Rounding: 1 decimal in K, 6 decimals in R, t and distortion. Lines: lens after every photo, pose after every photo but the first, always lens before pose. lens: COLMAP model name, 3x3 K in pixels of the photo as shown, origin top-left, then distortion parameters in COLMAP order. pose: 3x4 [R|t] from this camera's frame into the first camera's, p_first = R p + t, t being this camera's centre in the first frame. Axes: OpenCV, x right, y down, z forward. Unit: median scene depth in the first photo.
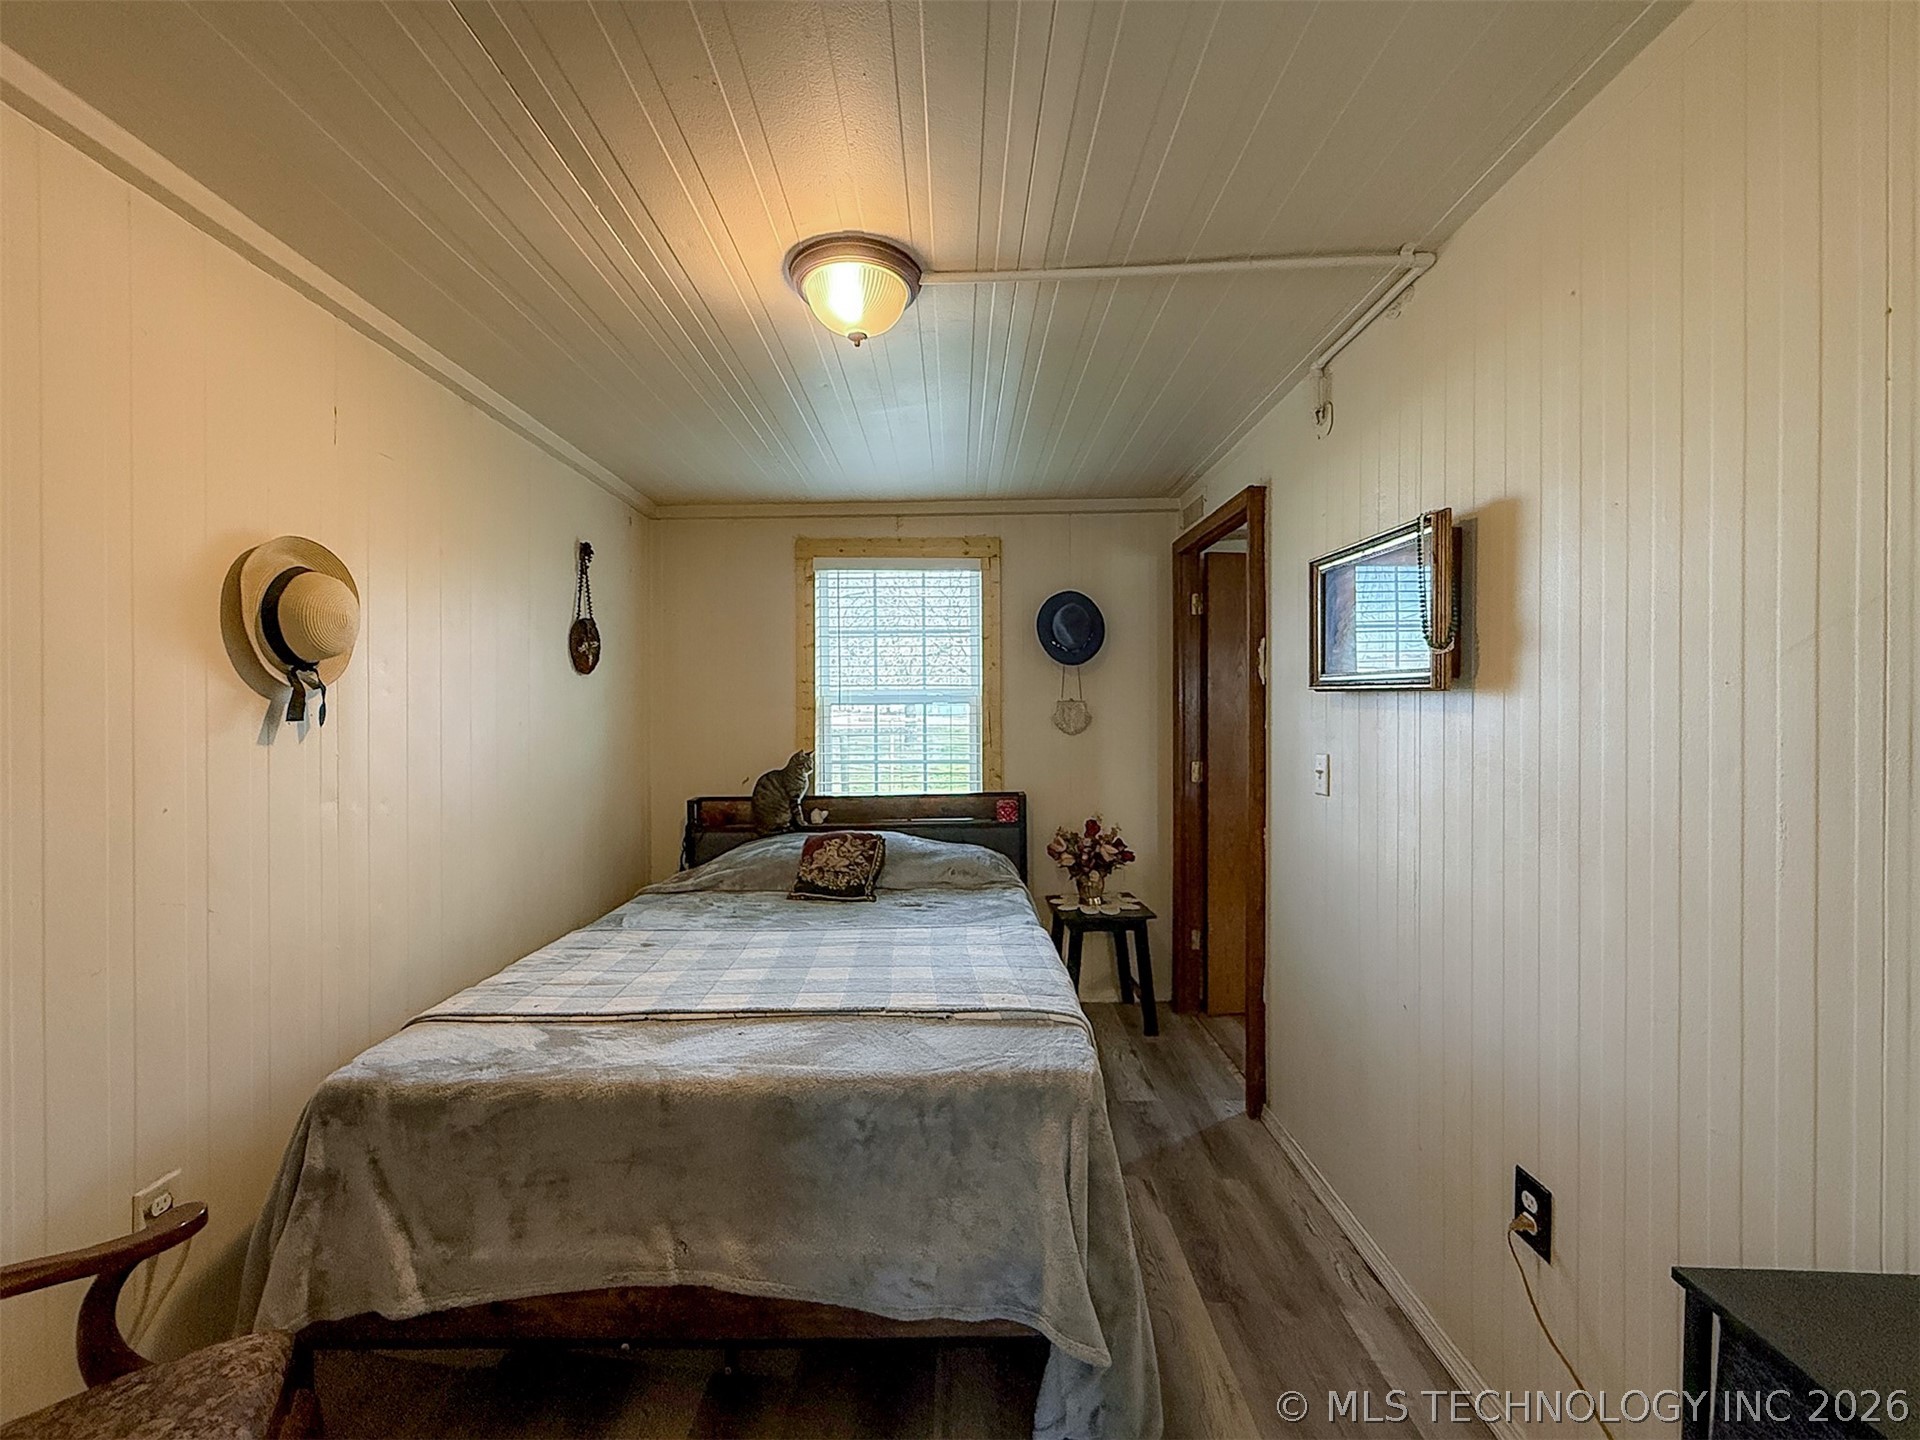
lens RADIAL K [[771.1, 0, 969.5], [0, 771.1, 719.0], [0, 0, 1]] dist [0.000551, -0.000040]
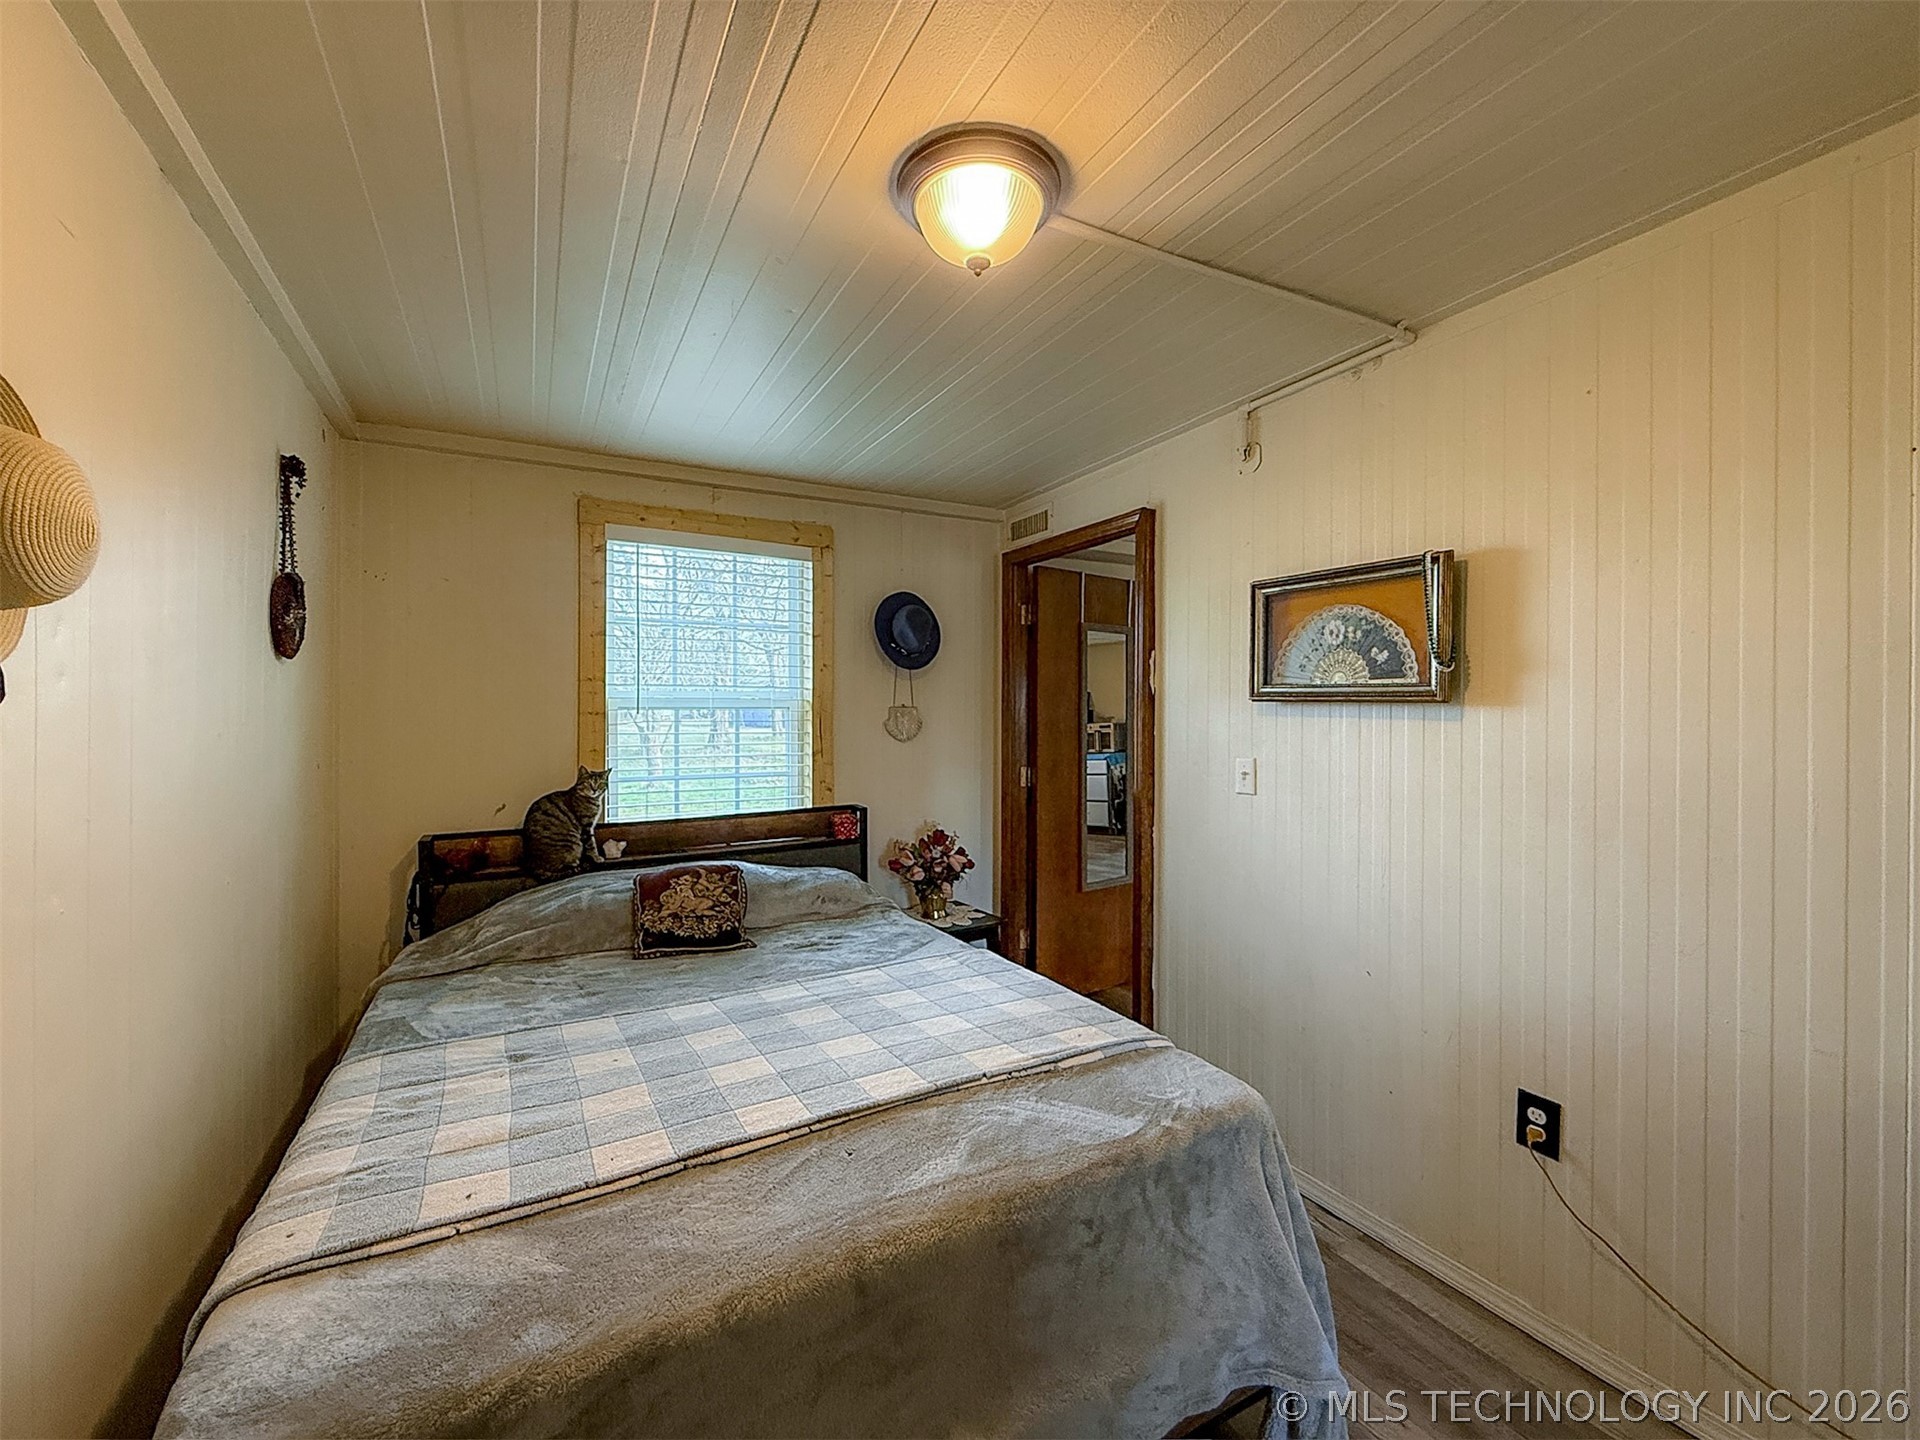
lens RADIAL K [[758.3, 0, 974.2], [0, 758.3, 719.4], [0, 0, 1]] dist [-0.000083, 0.000026]
pose [[0.876940, 0.002286, 0.480595, -0.288106], [0.000972, 0.999978, -0.006530, -0.001864], [-0.480599, 0.006193, 0.876919, 0.159084]]
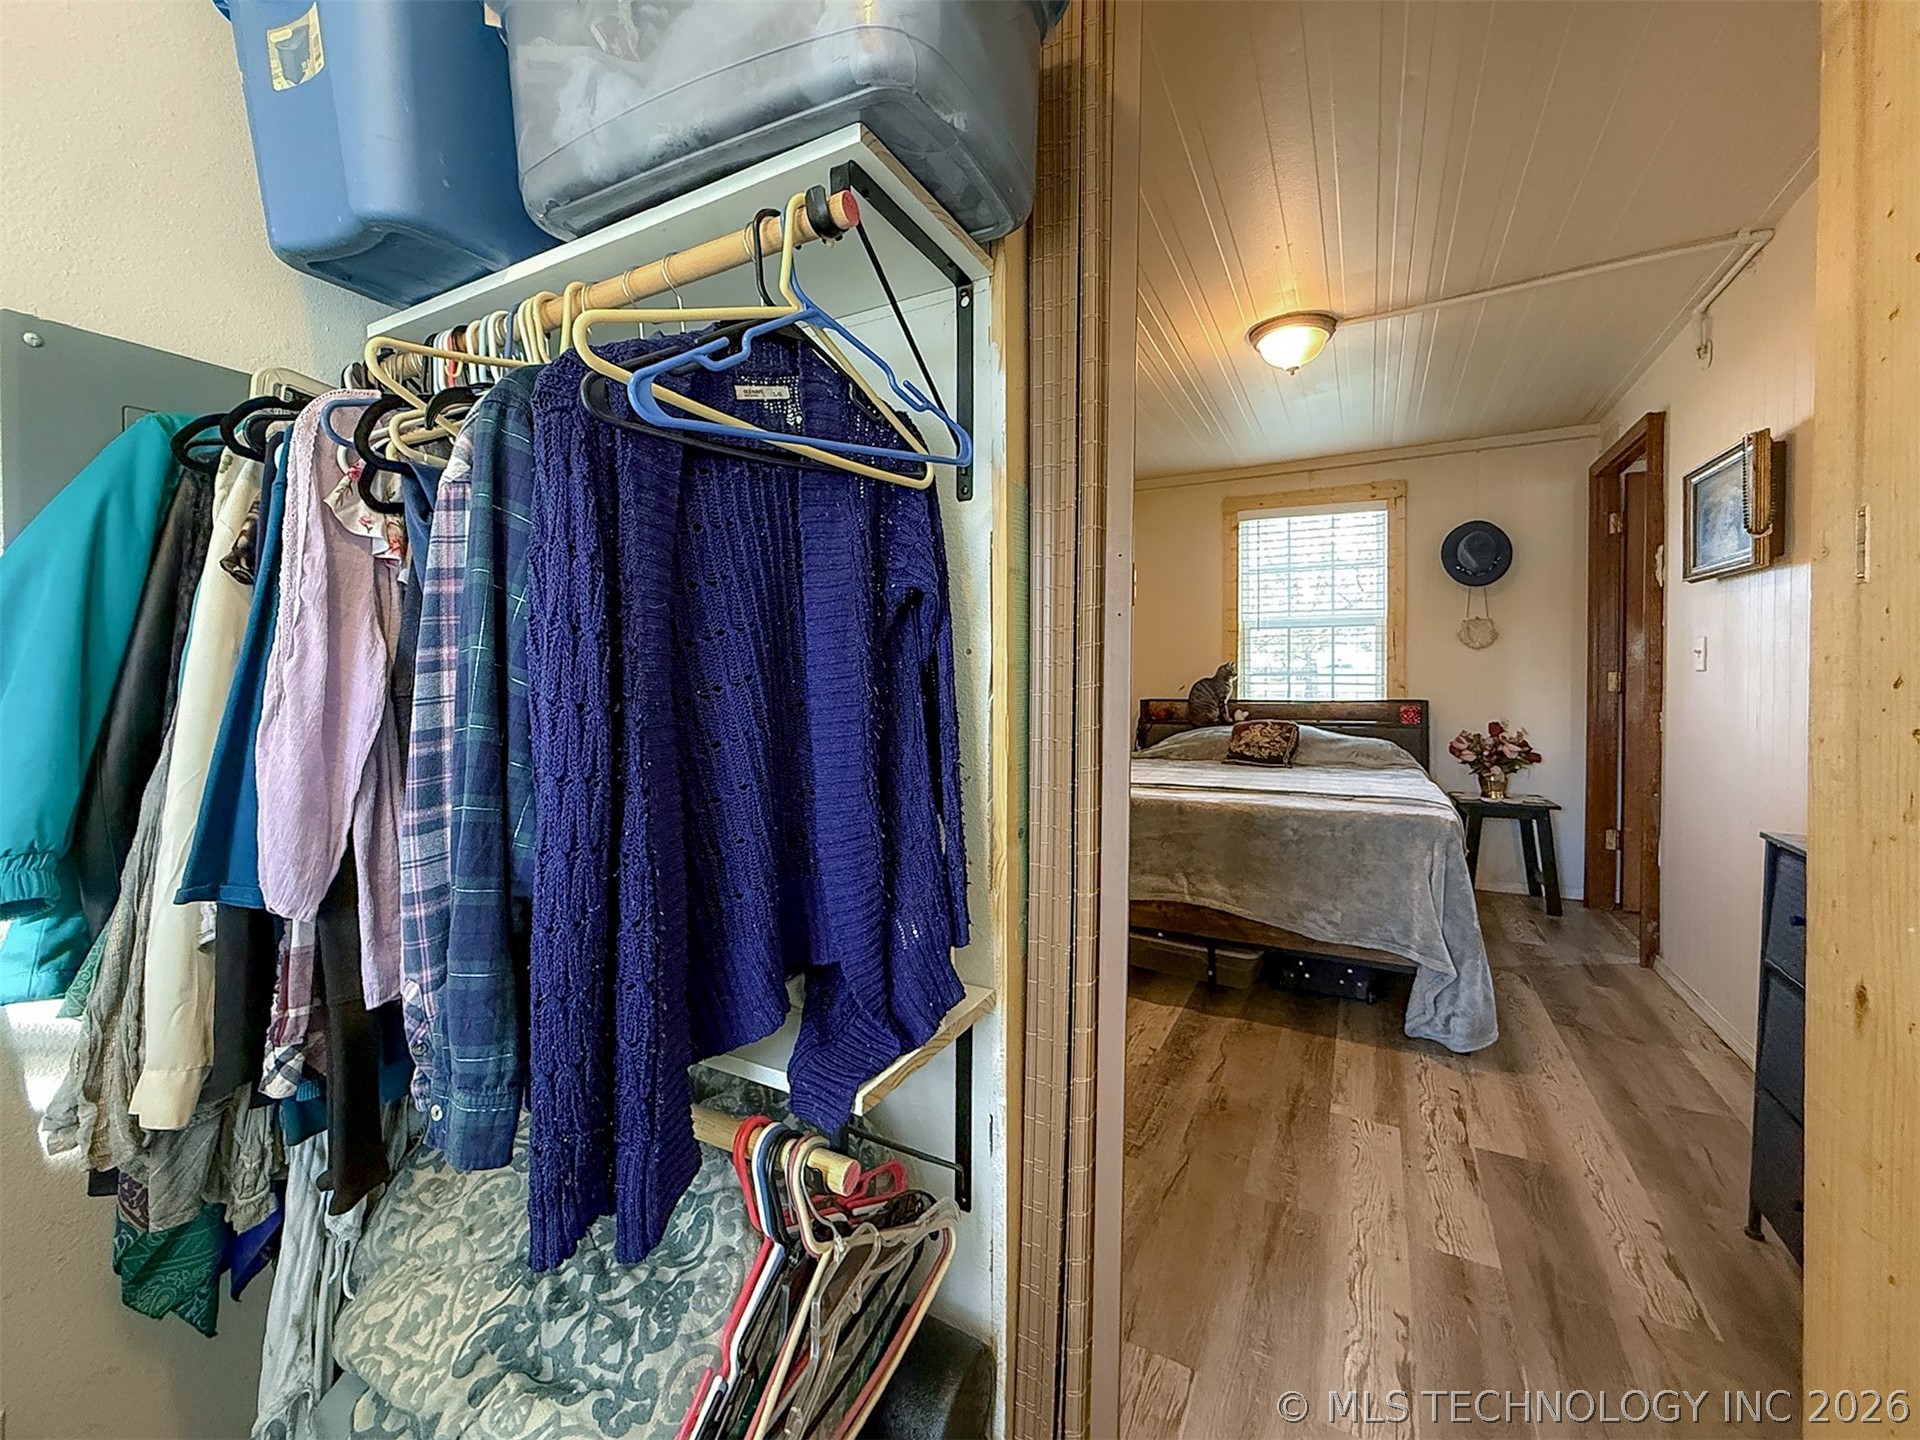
lens RADIAL K [[795.2, 0, 977.6], [0, 795.2, 683.4], [0, 0, 1]] dist [0.000509, 0.000135]
pose [[0.890305, 0.010000, -0.455256, 0.015851], [-0.010704, 0.999942, 0.001030, 0.089703], [0.455240, 0.003956, 0.890360, -0.418931]]
